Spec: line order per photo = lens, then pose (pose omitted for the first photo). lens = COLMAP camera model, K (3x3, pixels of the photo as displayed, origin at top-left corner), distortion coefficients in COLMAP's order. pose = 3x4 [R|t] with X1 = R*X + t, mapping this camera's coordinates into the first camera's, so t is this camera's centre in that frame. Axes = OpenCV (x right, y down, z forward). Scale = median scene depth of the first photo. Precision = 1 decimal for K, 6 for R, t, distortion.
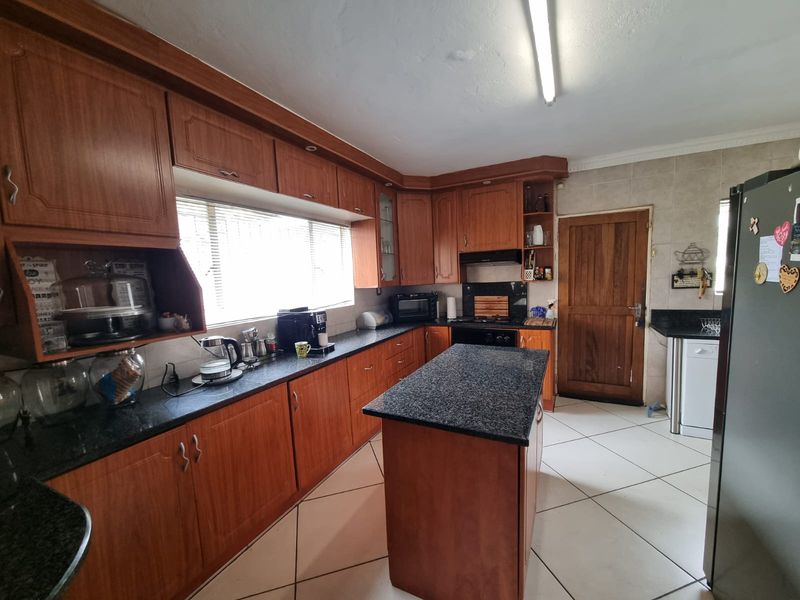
lens RADIAL K [[328.5, 0, 403.5], [0, 328.5, 303.4], [0, 0, 1]] dist [-0.001509, -0.000012]
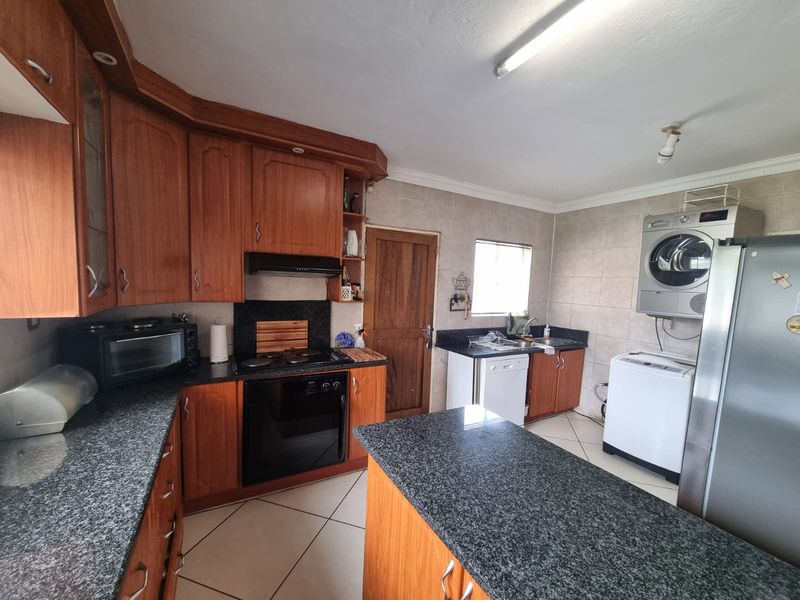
lens RADIAL K [[328.5, 0, 399.4], [0, 328.5, 307.1], [0, 0, 1]] dist [-0.001509, -0.000012]
pose [[0.552654, -0.004699, 0.833397, -0.187709], [0.009470, 0.999955, -0.000642, -0.054529], [-0.833357, 0.008247, 0.552674, 0.488495]]
